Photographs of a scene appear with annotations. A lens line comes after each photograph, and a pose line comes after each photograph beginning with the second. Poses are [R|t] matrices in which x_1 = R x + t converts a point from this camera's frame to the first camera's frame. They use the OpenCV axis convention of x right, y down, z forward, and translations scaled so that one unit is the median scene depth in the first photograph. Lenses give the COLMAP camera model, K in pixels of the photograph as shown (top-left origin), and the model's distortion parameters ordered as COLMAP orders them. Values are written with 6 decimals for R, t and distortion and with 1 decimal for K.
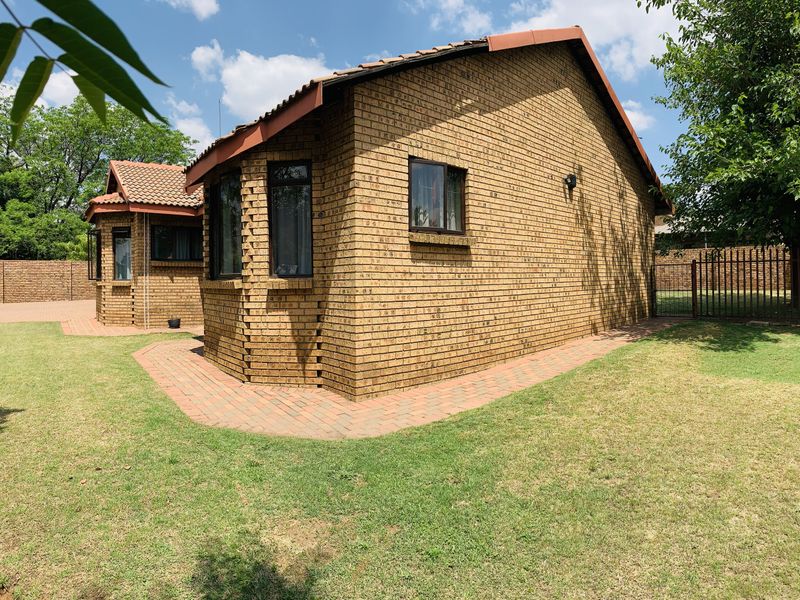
lens RADIAL K [[627.1, 0, 418.1], [0, 627.1, 300.2], [0, 0, 1]] dist [0.079075, -0.003807]
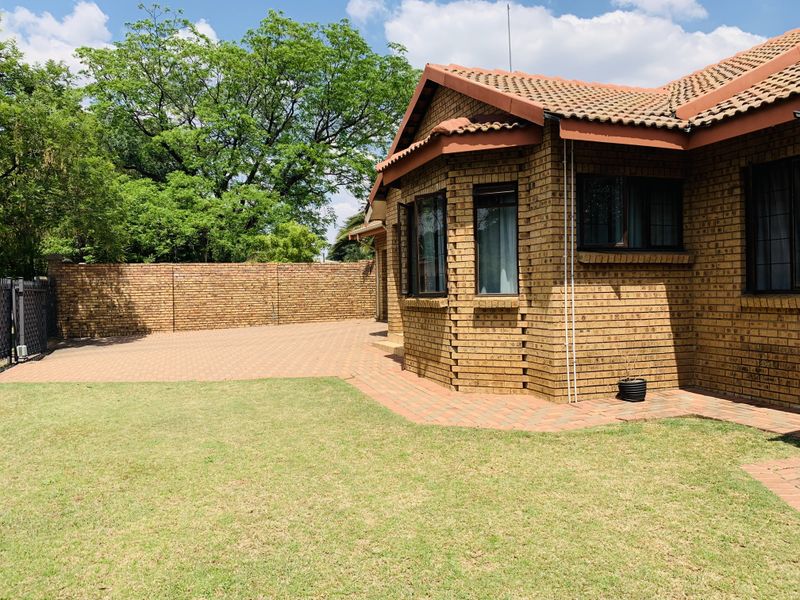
lens RADIAL K [[627.1, 0, 418.1], [0, 627.1, 300.2], [0, 0, 1]] dist [0.079075, -0.003807]
pose [[0.998579, -0.008242, -0.052651, -0.498750], [0.007621, 0.999899, -0.011975, -0.022430], [0.052745, 0.011557, 0.998541, 0.532338]]
